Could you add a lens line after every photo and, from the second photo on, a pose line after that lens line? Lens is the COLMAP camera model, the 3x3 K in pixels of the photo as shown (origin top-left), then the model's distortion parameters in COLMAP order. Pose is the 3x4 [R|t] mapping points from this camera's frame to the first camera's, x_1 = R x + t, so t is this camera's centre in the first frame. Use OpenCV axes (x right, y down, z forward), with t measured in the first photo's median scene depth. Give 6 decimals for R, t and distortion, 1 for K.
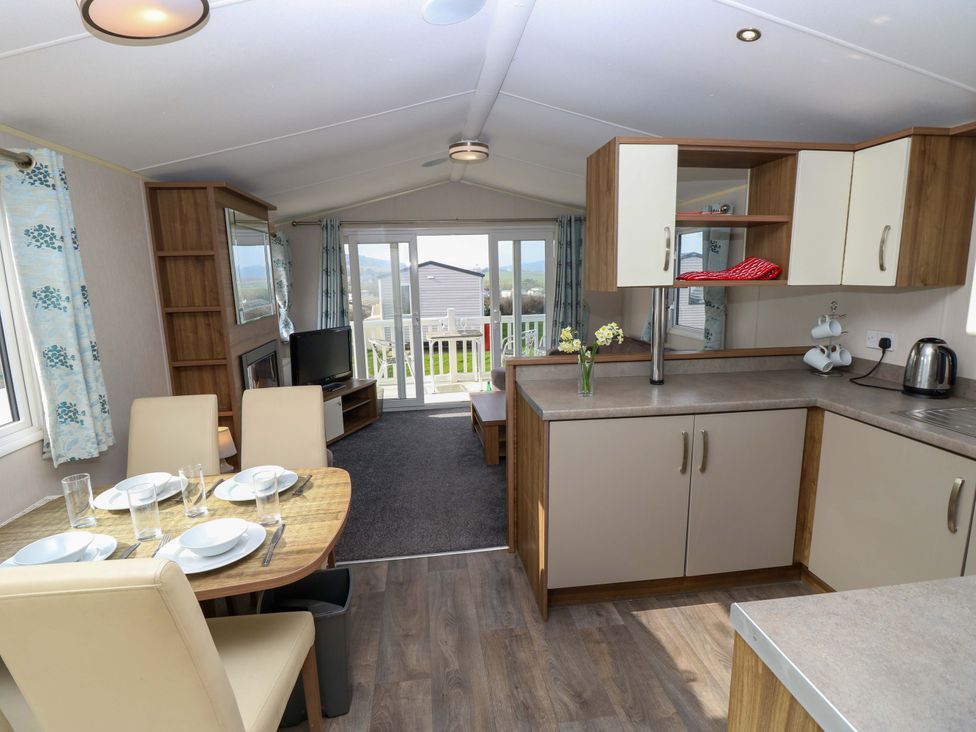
lens RADIAL K [[512.0, 0, 488.0], [0, 512.0, 366.0], [0, 0, 1]] dist [0.002246, -0.016089]
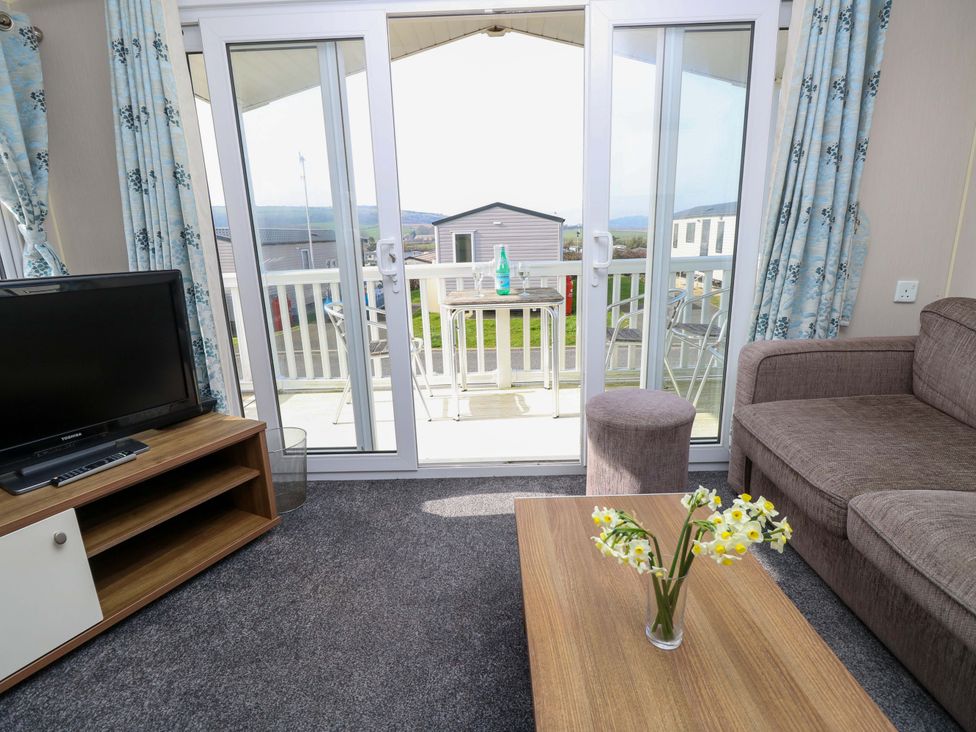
lens RADIAL K [[512.0, 0, 488.0], [0, 512.0, 366.0], [0, 0, 1]] dist [0.002246, -0.016089]
pose [[0.989161, 0.031152, -0.143494, -0.010924], [-0.019852, 0.996636, 0.079519, -0.041974], [0.145488, -0.075808, 0.986451, 0.629588]]
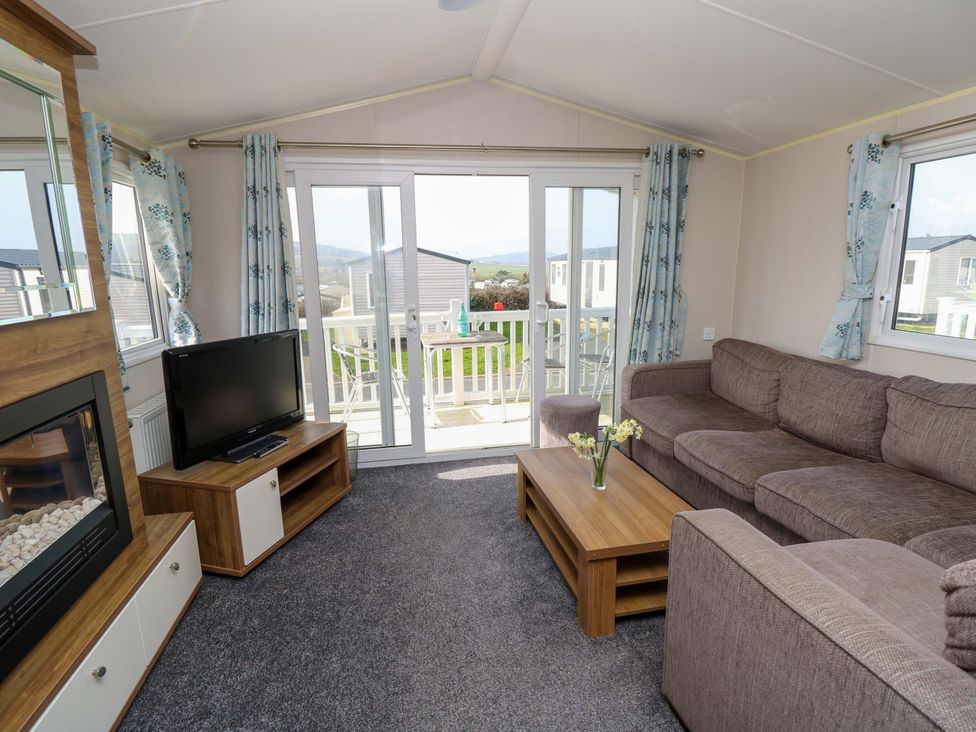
lens RADIAL K [[512.0, 0, 488.0], [0, 512.0, 366.0], [0, 0, 1]] dist [0.002246, -0.016089]
pose [[0.998534, -0.003782, 0.054001, -0.084864], [0.002941, 0.999873, 0.015640, -0.042811], [-0.054054, -0.015458, 0.998418, 0.396505]]
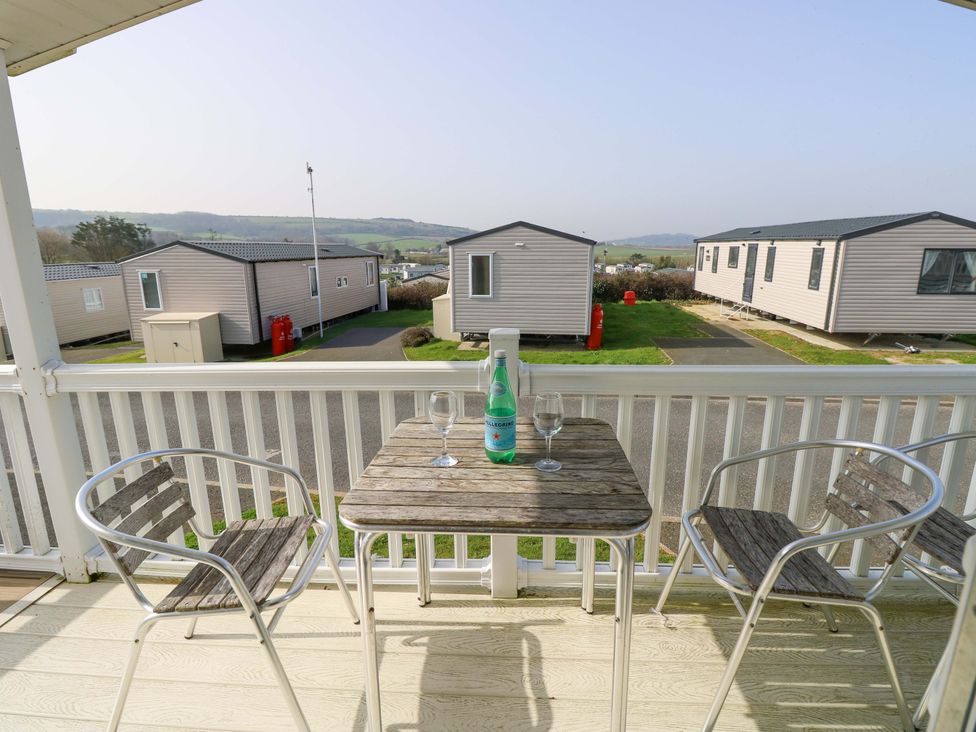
lens RADIAL K [[512.0, 0, 488.0], [0, 512.0, 366.0], [0, 0, 1]] dist [0.002246, -0.016089]
pose [[0.980893, 0.058393, -0.185578, -0.041165], [-0.049044, 0.997304, 0.054582, -0.138901], [0.188265, -0.044437, 0.981112, 0.965004]]
